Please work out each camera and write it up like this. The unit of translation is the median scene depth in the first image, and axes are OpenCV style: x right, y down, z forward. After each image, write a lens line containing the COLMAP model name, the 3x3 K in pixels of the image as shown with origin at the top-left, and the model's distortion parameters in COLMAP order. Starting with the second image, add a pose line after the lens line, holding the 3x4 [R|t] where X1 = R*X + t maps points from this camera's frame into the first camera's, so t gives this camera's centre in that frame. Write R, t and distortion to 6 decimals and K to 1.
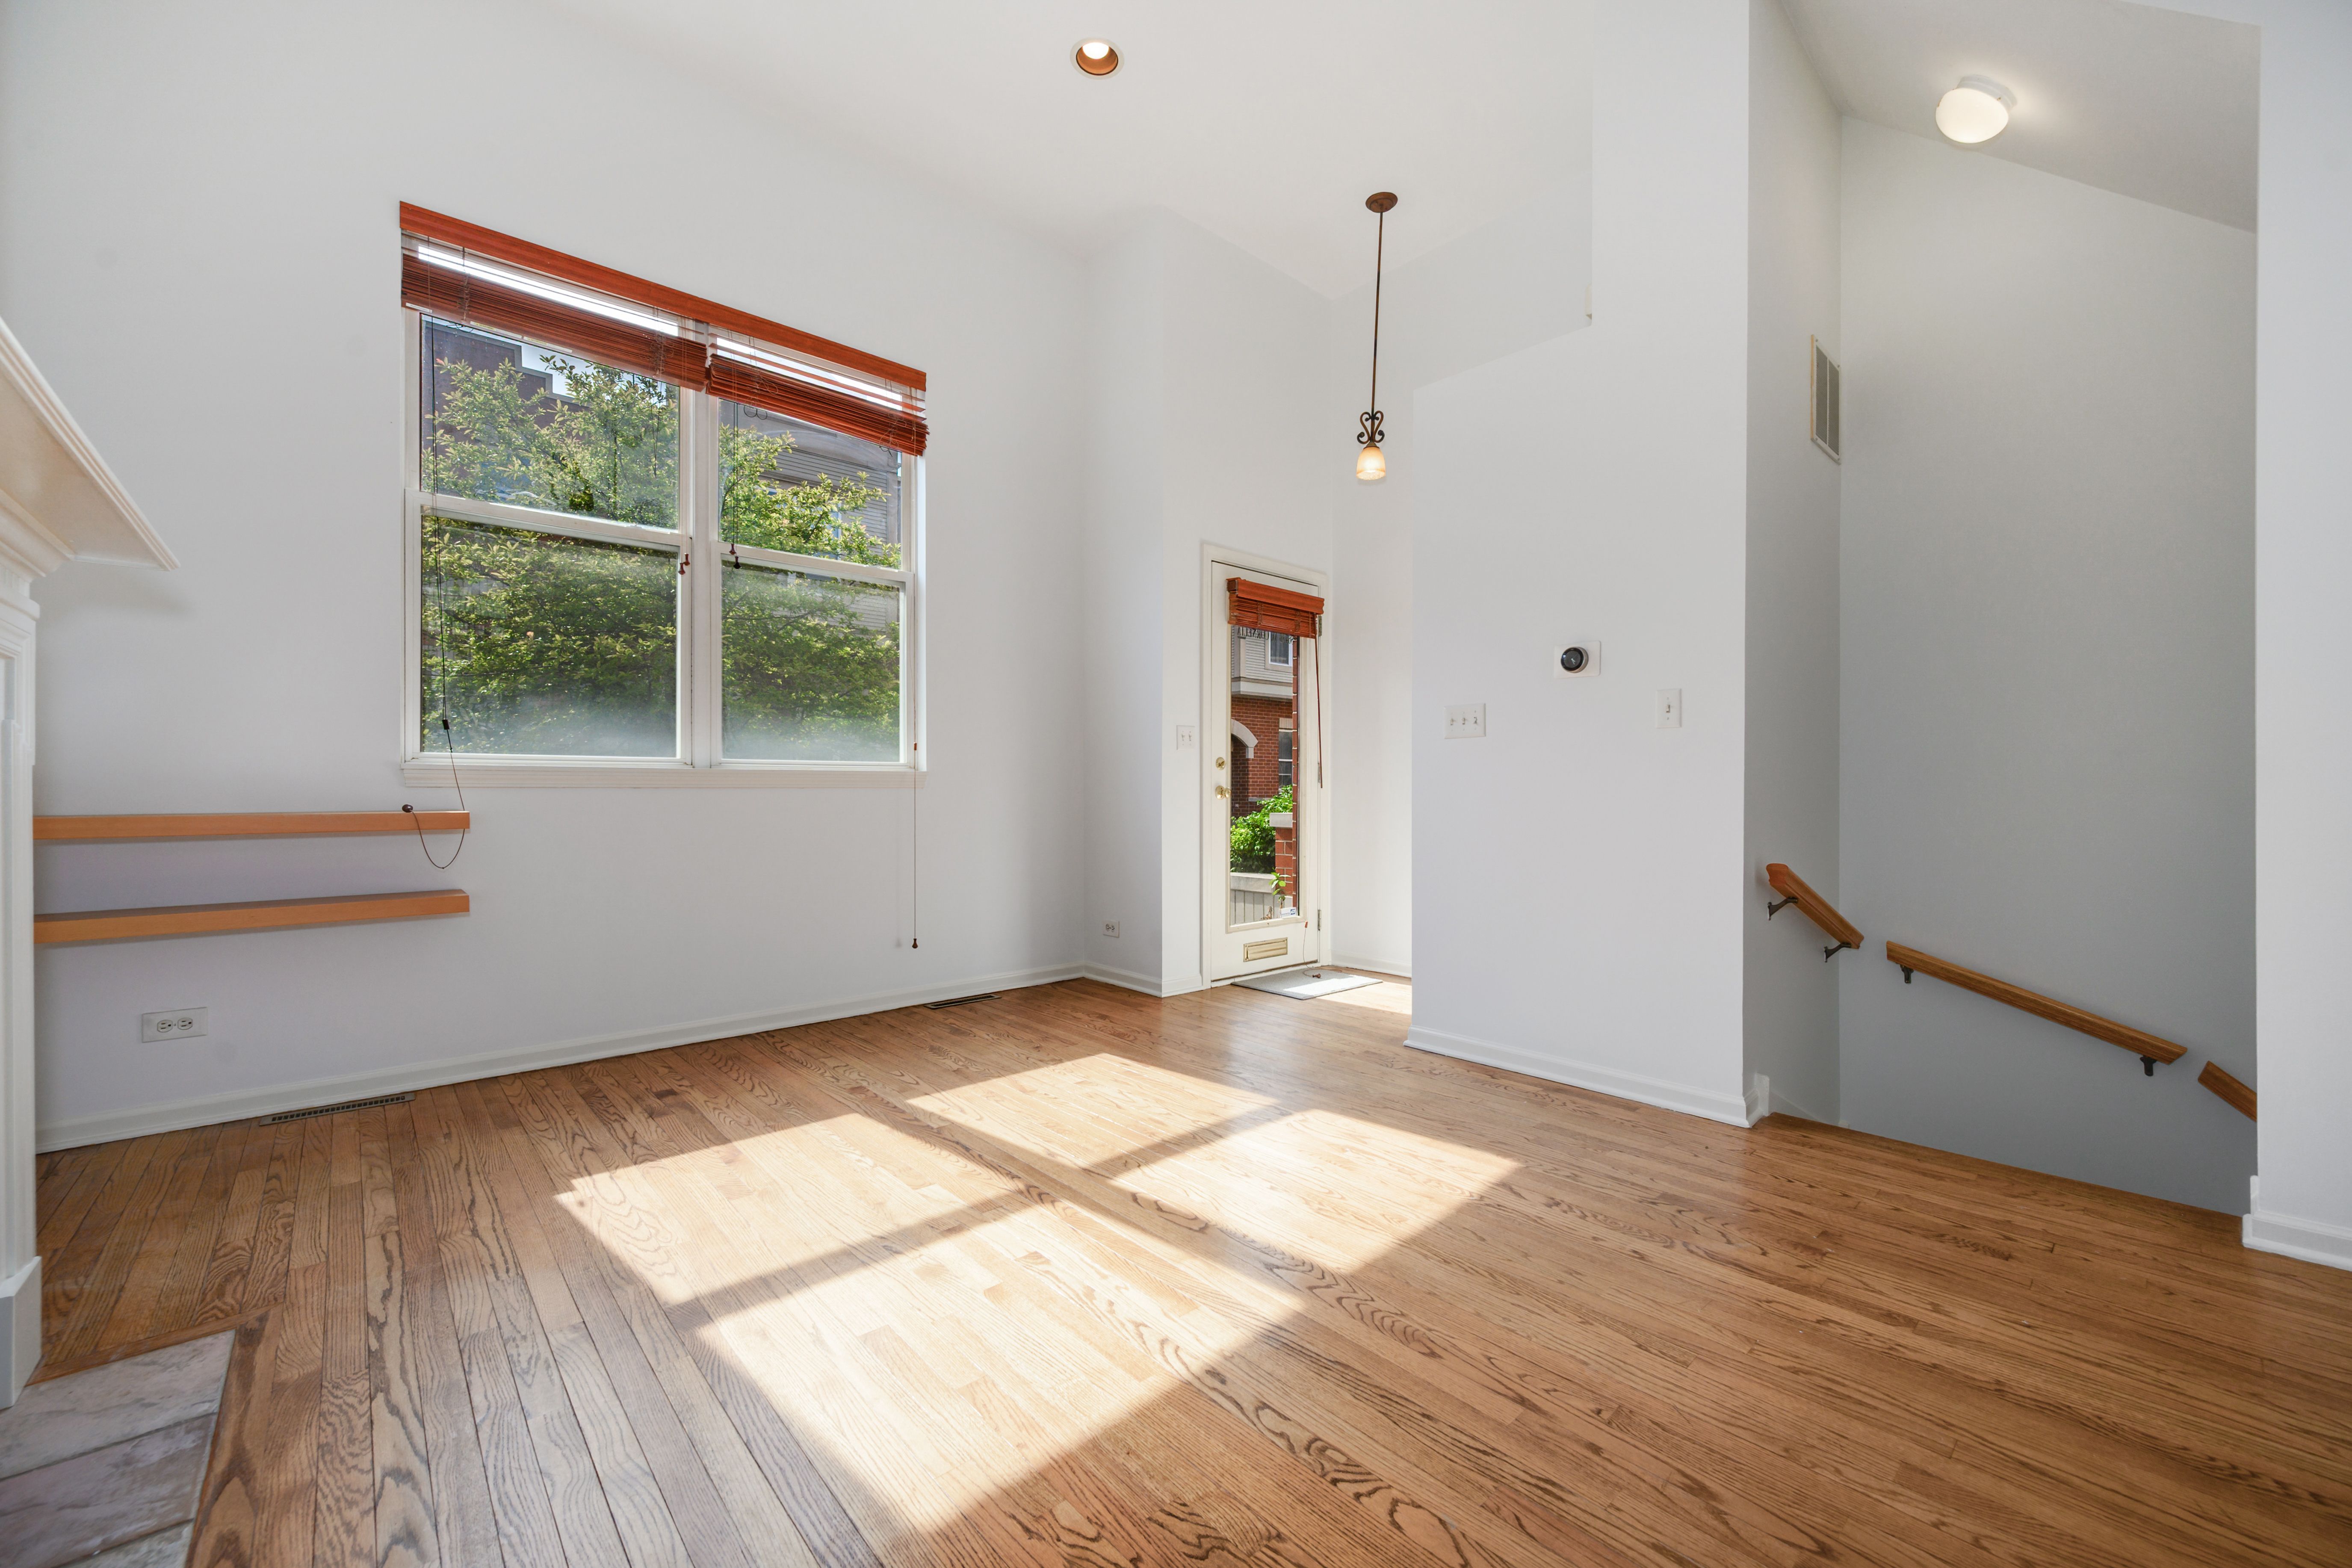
lens RADIAL K [[938.3, 0, 1142.6], [0, 938.3, 789.0], [0, 0, 1]] dist [-0.002390, -0.000005]
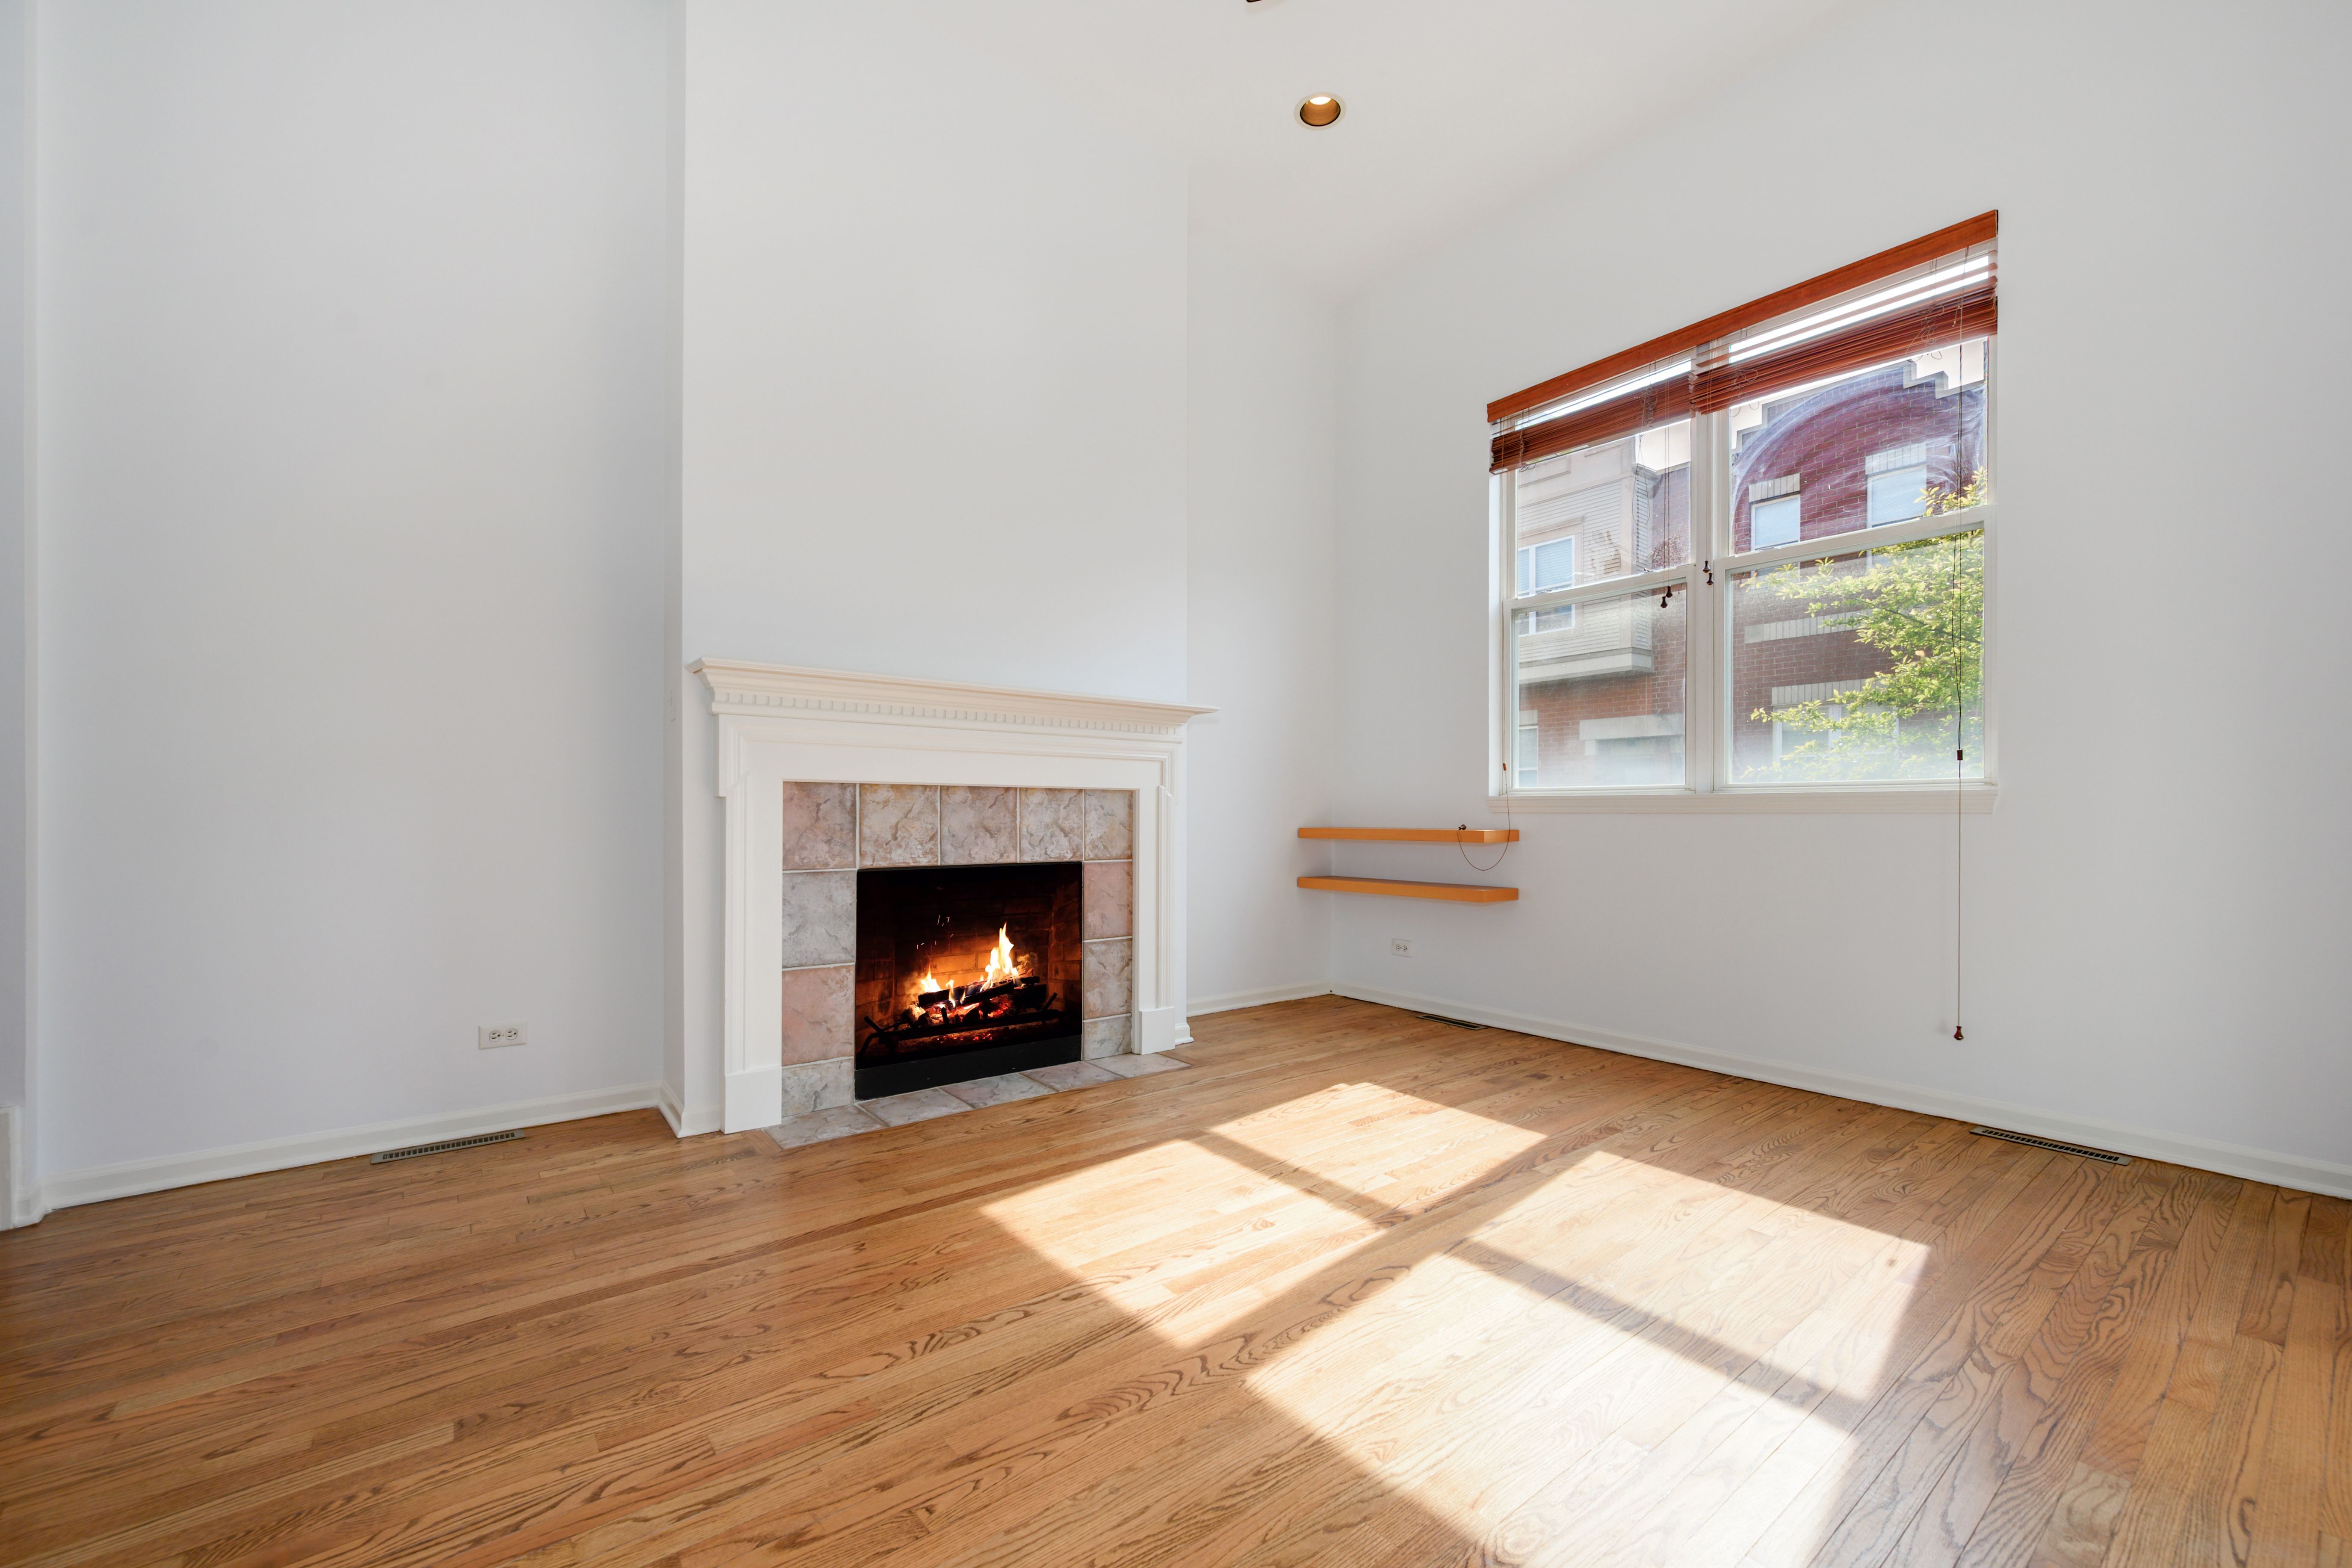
lens RADIAL K [[938.5, 0, 1209.1], [0, 938.5, 805.0], [0, 0, 1]] dist [-0.001466, -0.000342]
pose [[-0.034464, -0.008299, -0.999371, 0.845370], [-0.003115, 0.999962, -0.008197, 0.000209], [0.999401, 0.002831, -0.034488, 0.796446]]
